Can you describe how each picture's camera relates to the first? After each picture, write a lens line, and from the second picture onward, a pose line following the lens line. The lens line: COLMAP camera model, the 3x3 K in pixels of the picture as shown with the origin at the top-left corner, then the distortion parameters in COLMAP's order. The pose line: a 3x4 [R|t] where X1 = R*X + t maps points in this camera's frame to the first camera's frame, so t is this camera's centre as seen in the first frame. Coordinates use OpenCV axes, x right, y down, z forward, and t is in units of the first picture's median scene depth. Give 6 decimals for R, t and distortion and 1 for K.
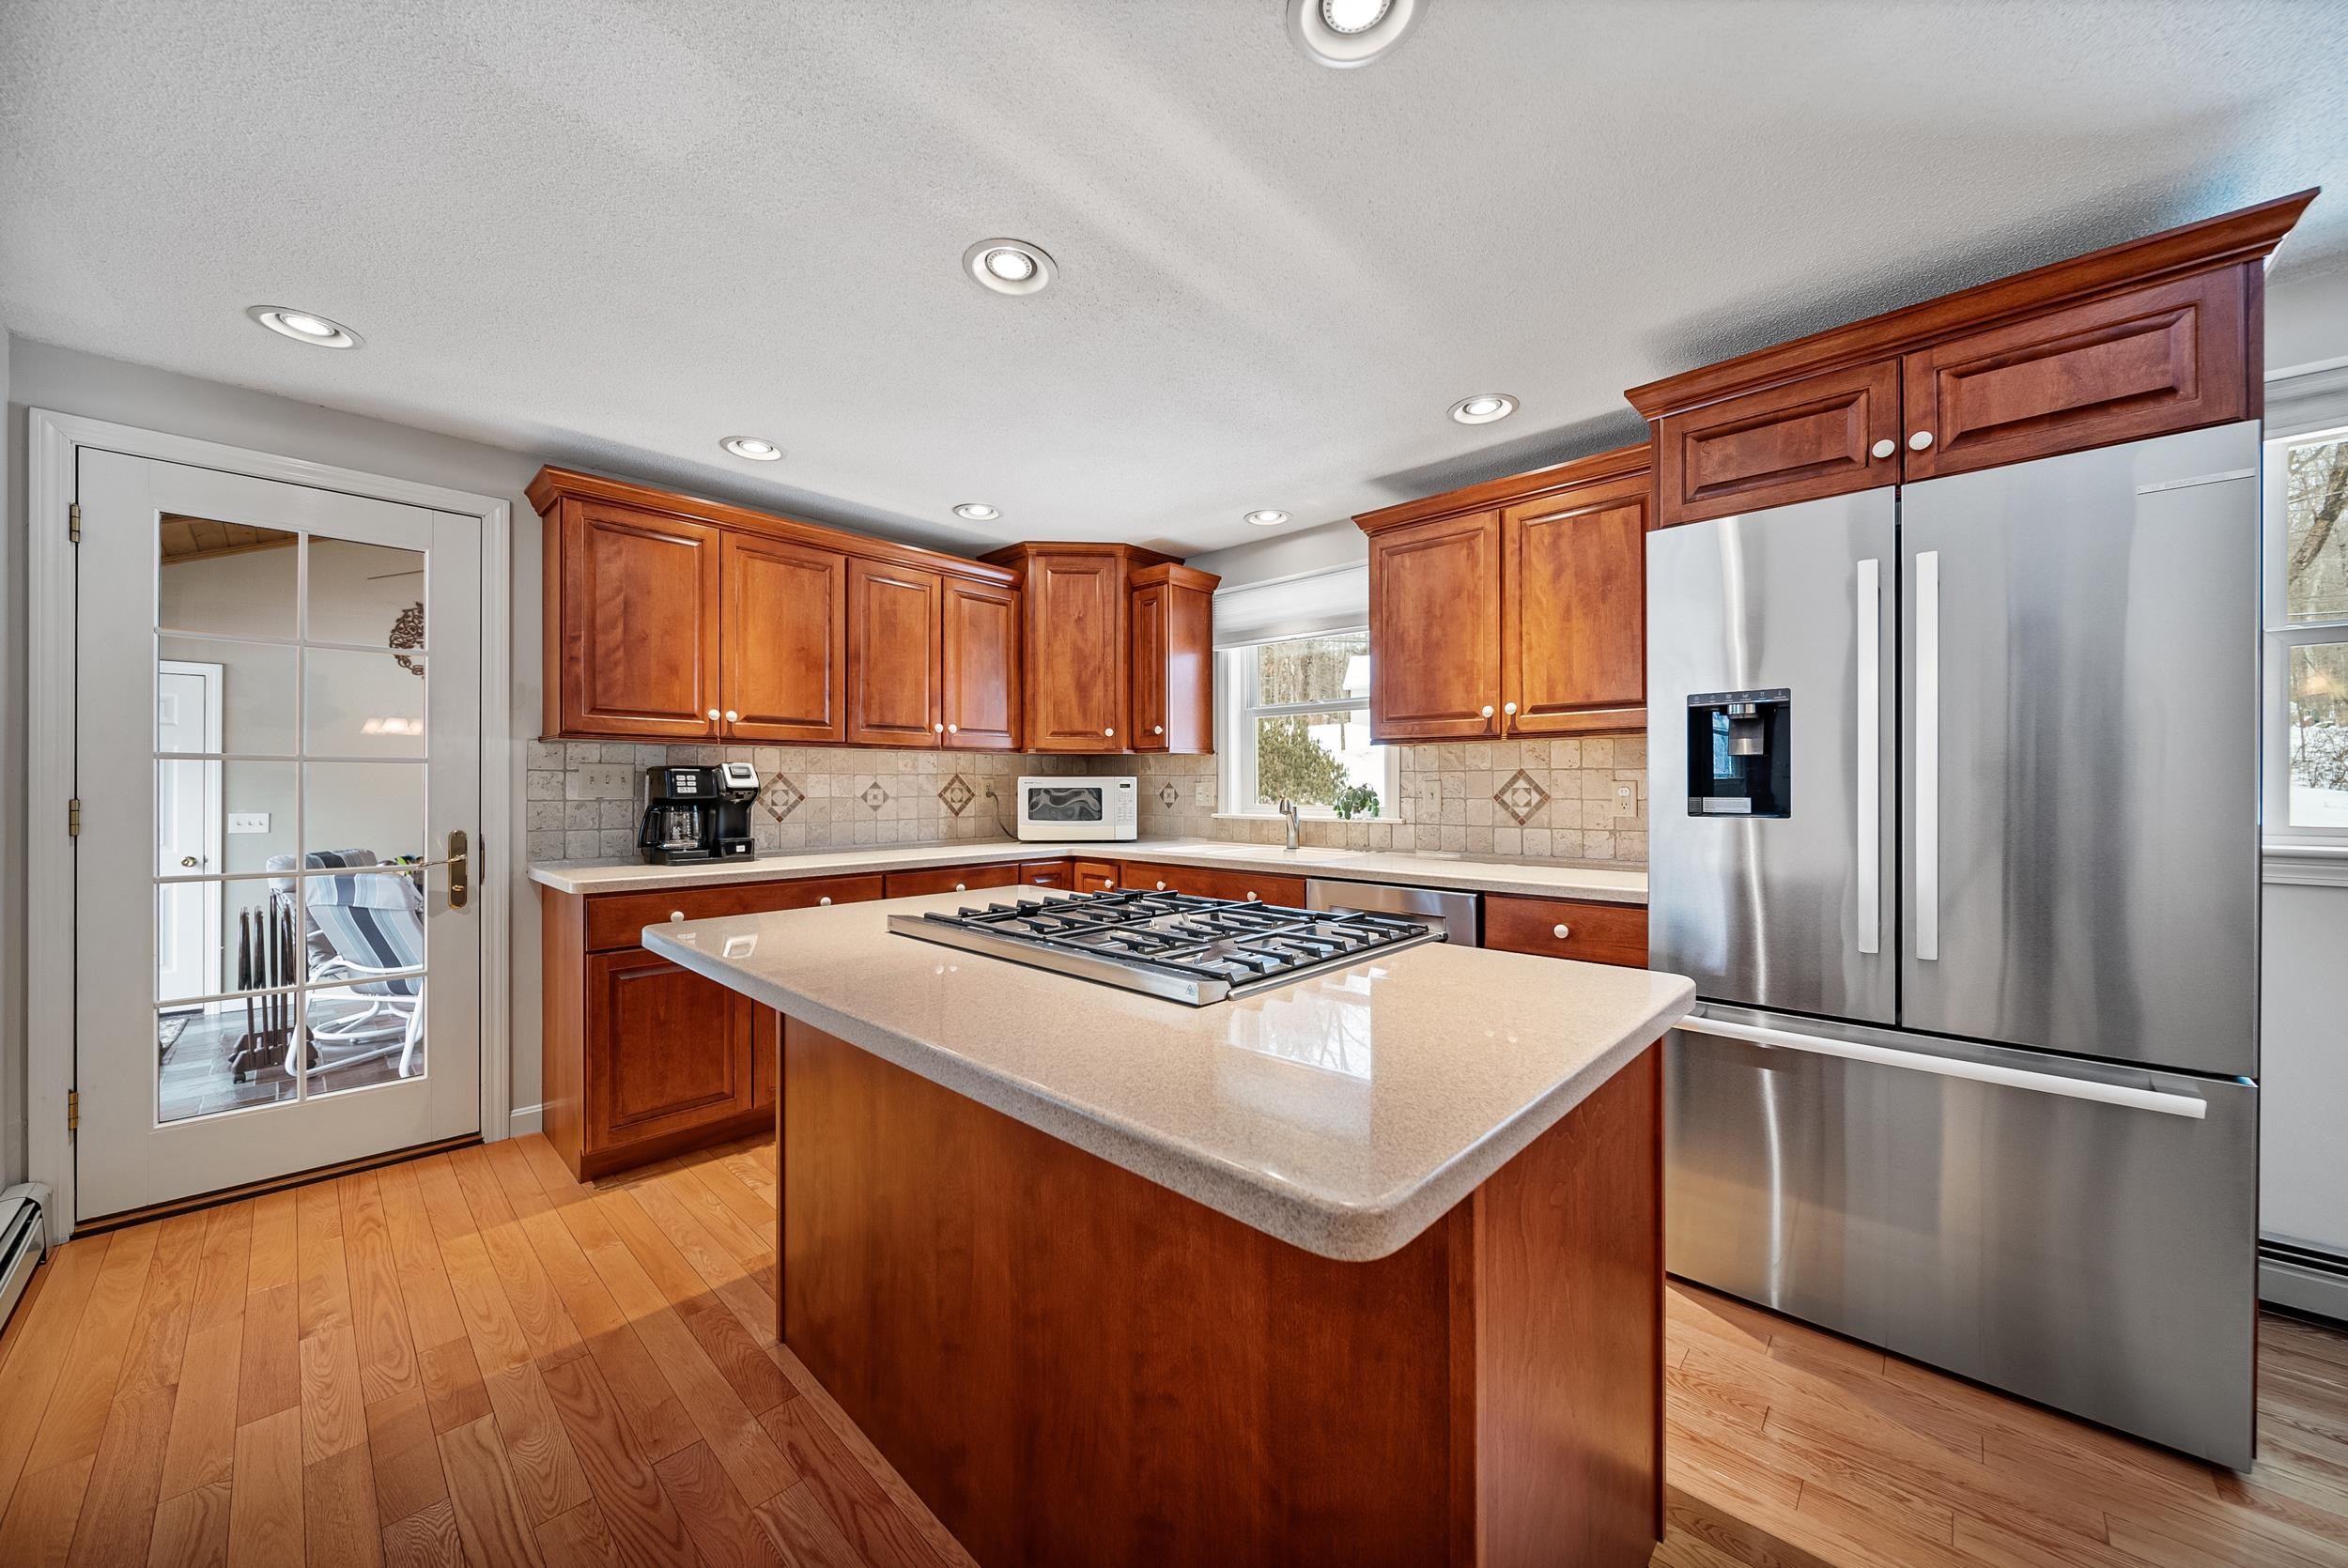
lens RADIAL K [[834.7, 0, 1172.1], [0, 834.7, 786.8], [0, 0, 1]] dist [0.000267, -0.001079]
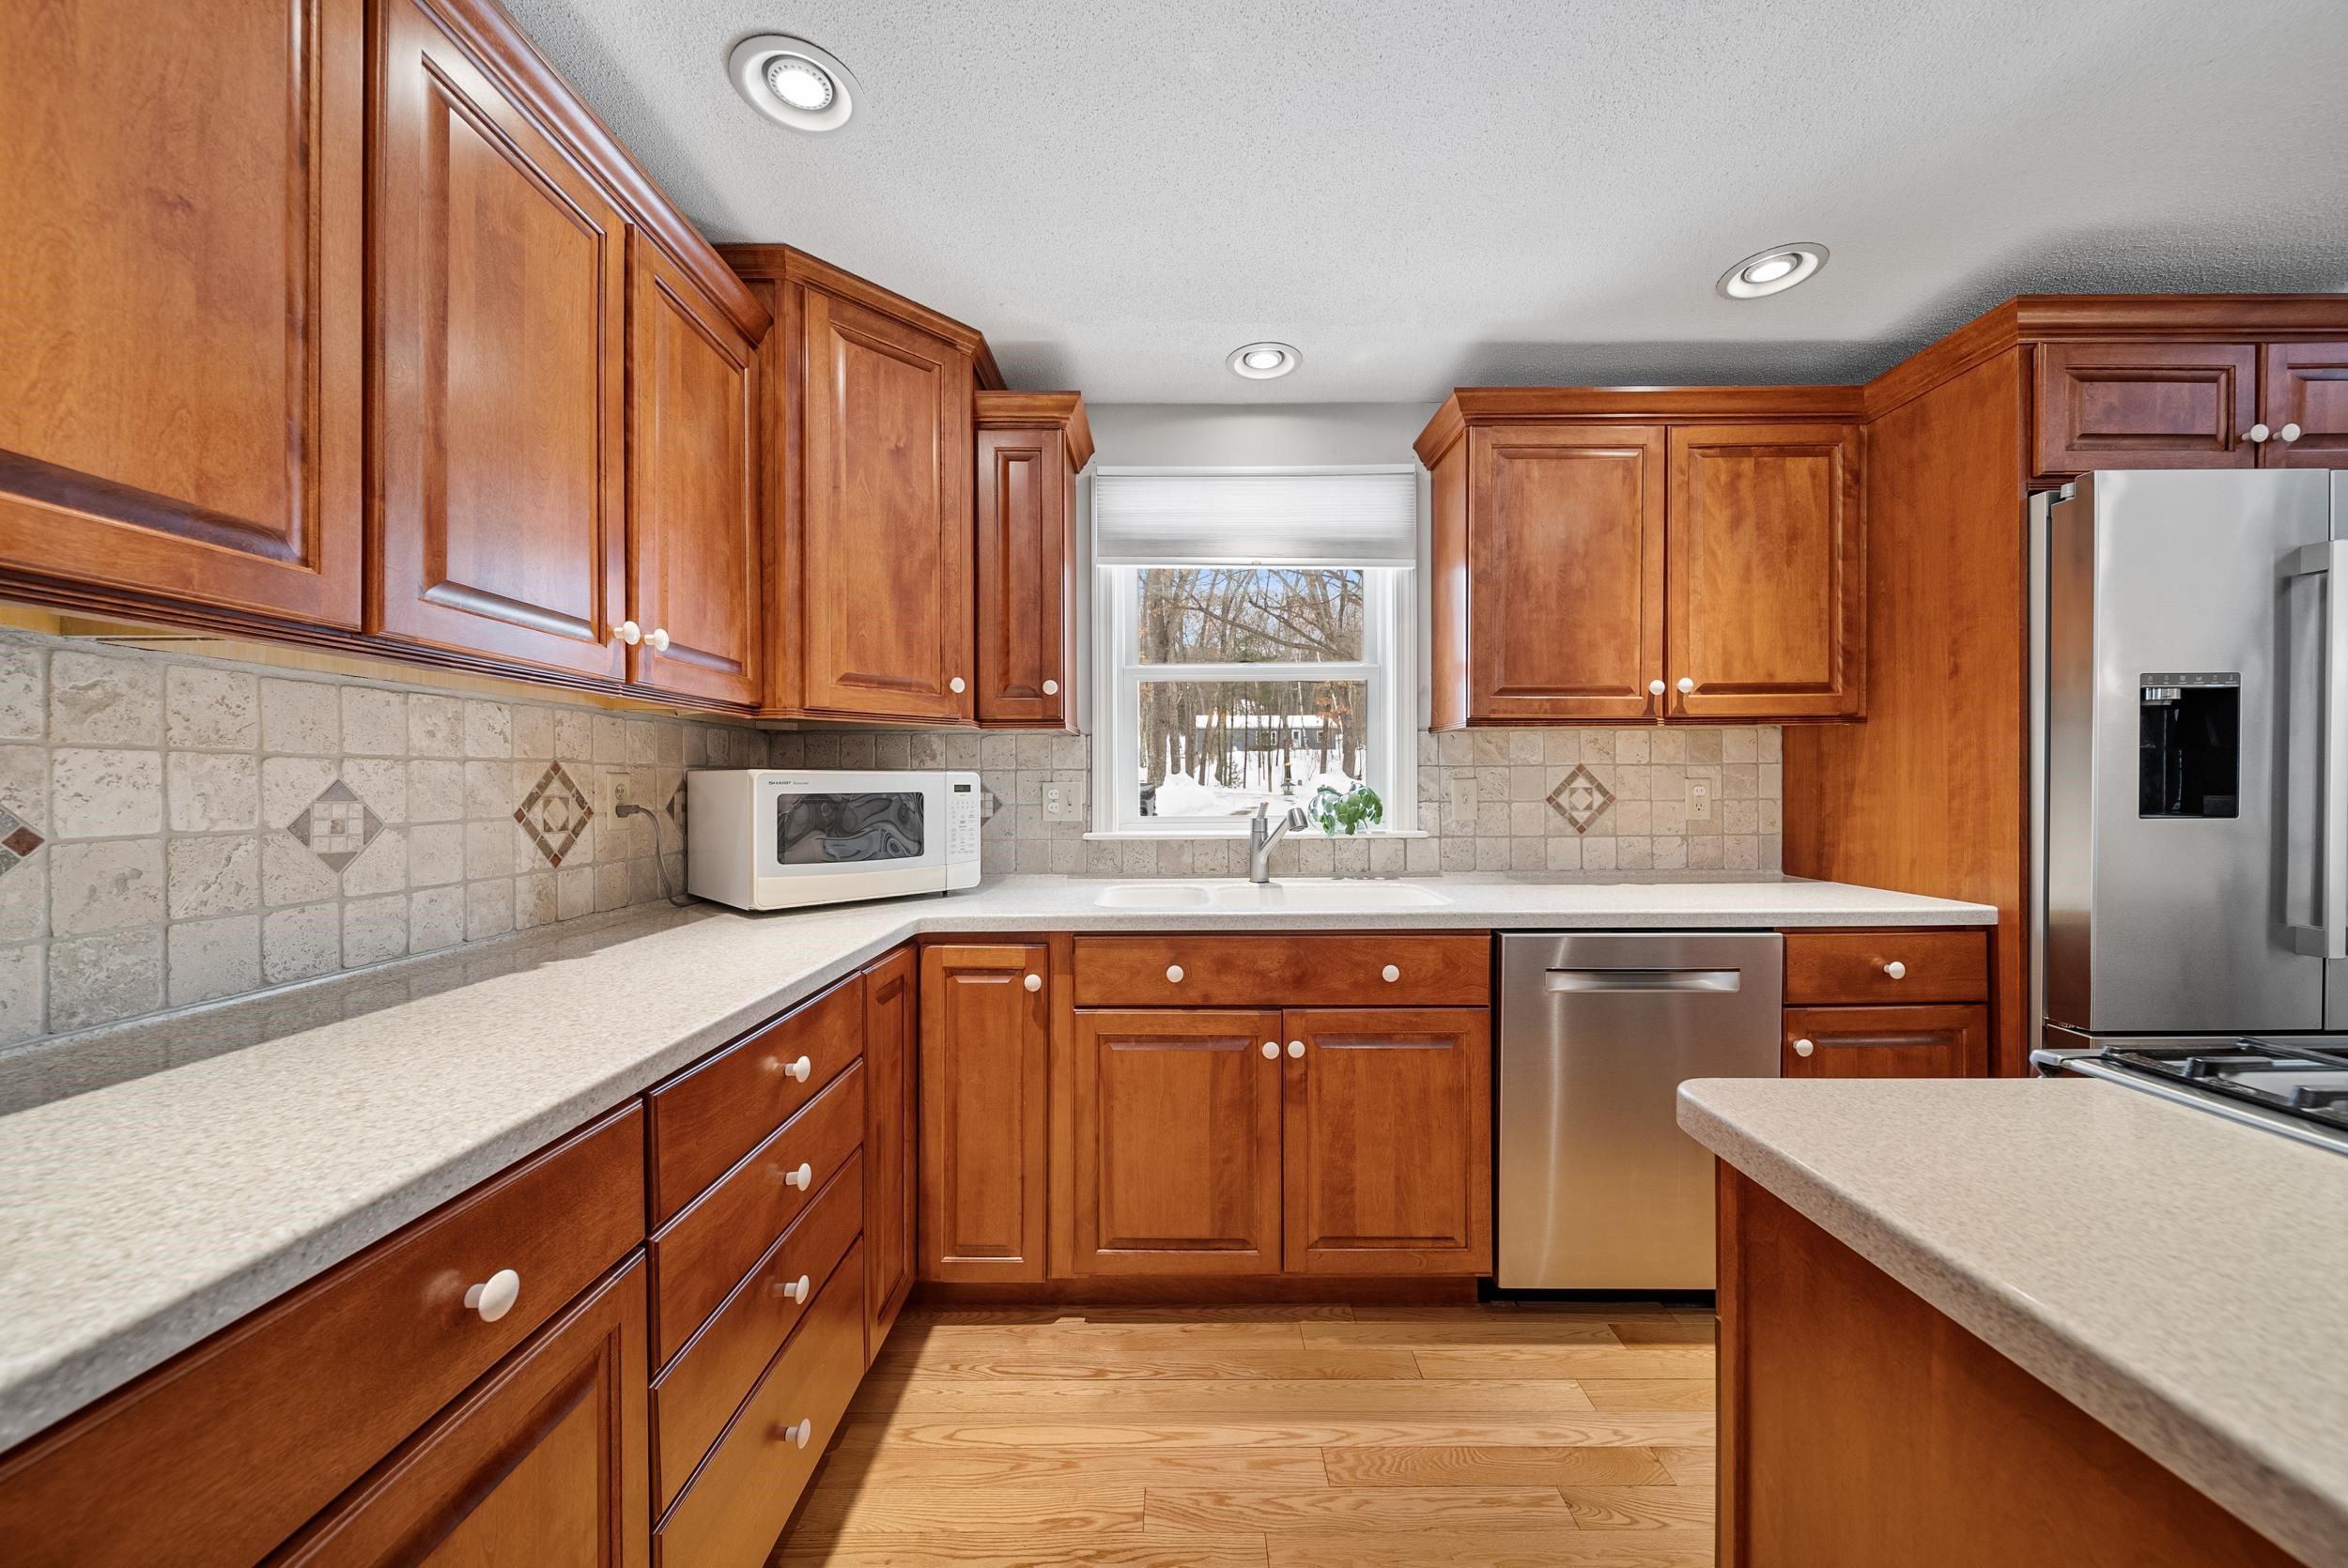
lens RADIAL K [[834.7, 0, 1175.2], [0, 834.7, 786.1], [0, 0, 1]] dist [0.000267, -0.001079]
pose [[0.729522, -0.003812, 0.683947, -0.423234], [0.006329, 0.999979, -0.001176, -0.001572], [-0.683928, 0.005187, 0.729531, 0.676793]]
